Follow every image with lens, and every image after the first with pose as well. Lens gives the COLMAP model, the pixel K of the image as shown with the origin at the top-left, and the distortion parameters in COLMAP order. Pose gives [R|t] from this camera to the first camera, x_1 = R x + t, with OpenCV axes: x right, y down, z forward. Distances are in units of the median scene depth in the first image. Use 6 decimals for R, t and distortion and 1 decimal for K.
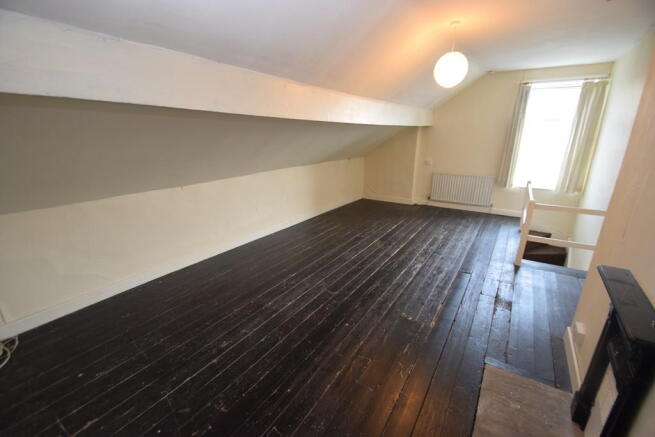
lens RADIAL K [[287.2, 0, 321.2], [0, 287.2, 229.3], [0, 0, 1]] dist [-0.016801, -0.000589]
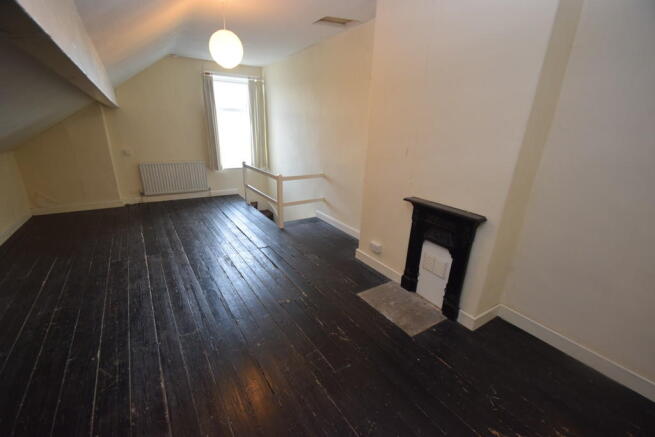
lens RADIAL K [[287.2, 0, 321.2], [0, 287.2, 229.3], [0, 0, 1]] dist [-0.016801, -0.000589]
pose [[0.387671, -0.293002, 0.873991, -0.220401], [0.259354, 0.944506, 0.201602, -0.050131], [-0.884560, 0.148518, 0.442149, 0.195254]]
